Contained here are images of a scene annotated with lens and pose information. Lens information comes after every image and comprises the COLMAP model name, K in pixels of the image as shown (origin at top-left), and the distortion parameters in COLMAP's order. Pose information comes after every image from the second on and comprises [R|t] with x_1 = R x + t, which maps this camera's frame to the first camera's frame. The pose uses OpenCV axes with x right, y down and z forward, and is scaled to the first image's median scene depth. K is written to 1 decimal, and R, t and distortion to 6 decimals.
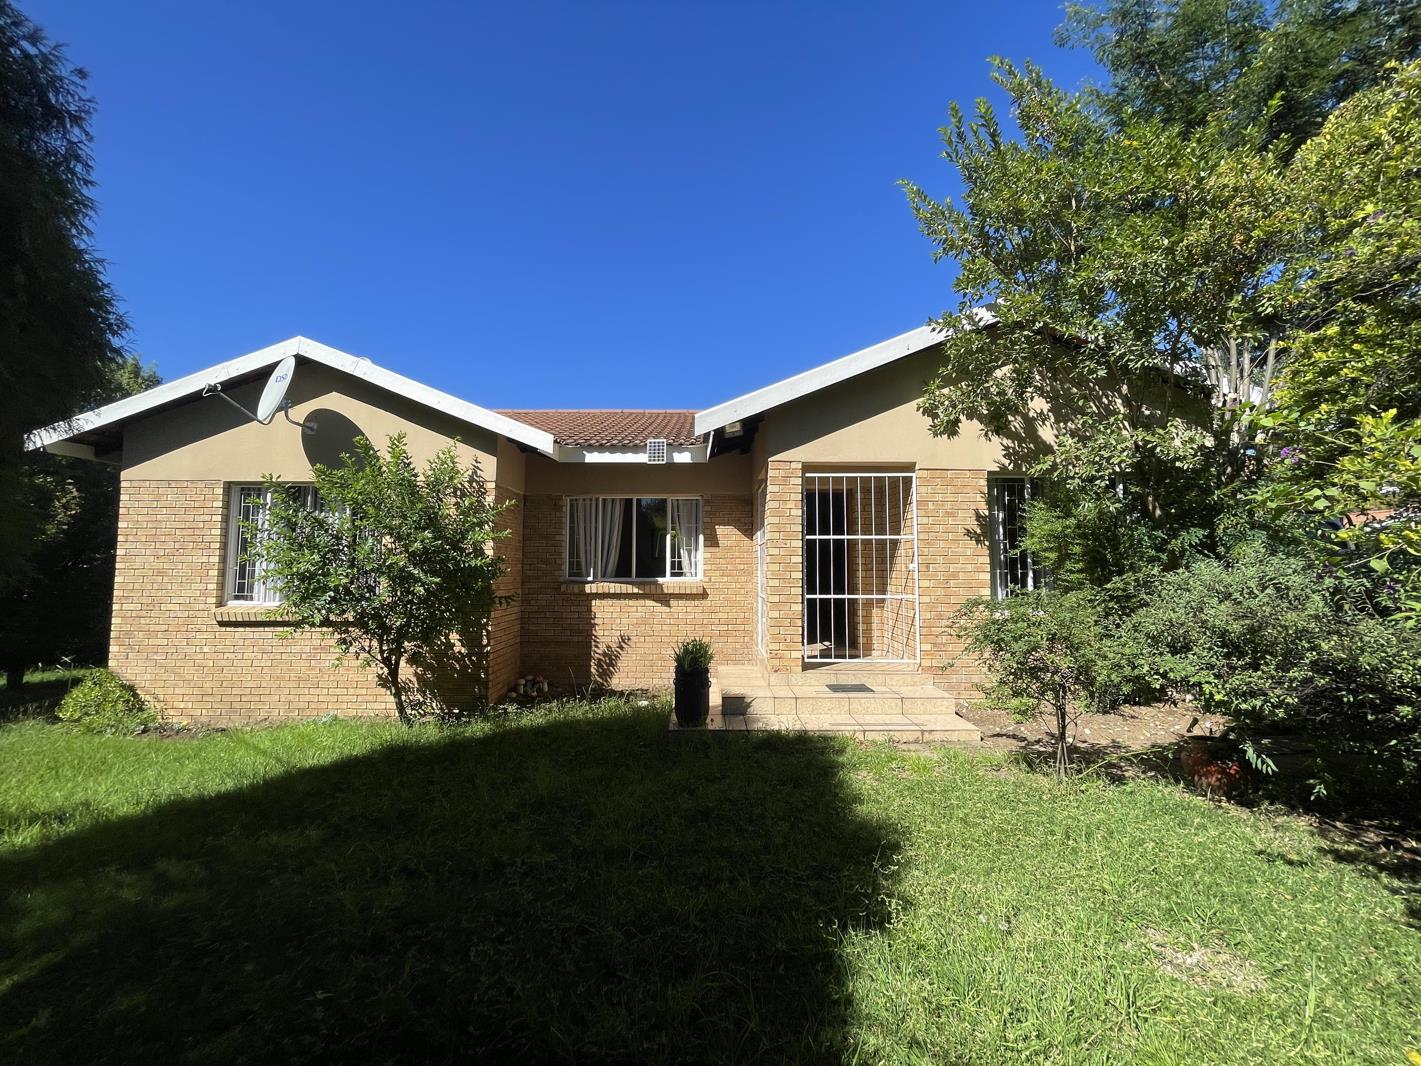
lens RADIAL K [[574.2, 0, 709.2], [0, 574.2, 533.3], [0, 0, 1]] dist [-0.001710, -0.000648]
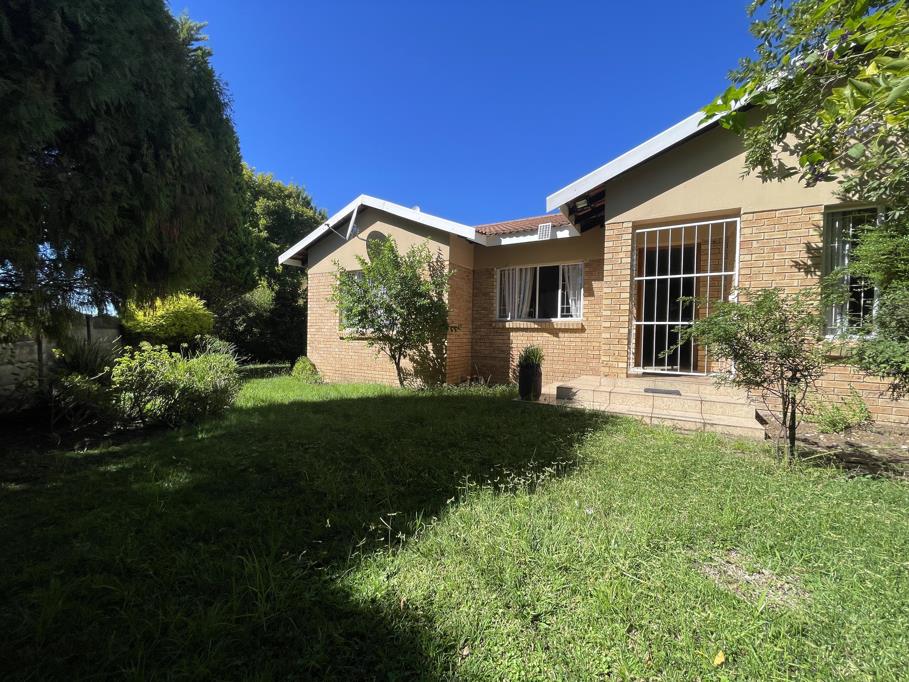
lens RADIAL K [[367.3, 0, 453.6], [0, 367.3, 341.2], [0, 0, 1]] dist [-0.001710, -0.000648]
pose [[0.855538, 0.025044, -0.517134, 0.224600], [0.015818, 0.997099, 0.074457, 0.072057], [0.517499, -0.071881, 0.852660, 0.041975]]
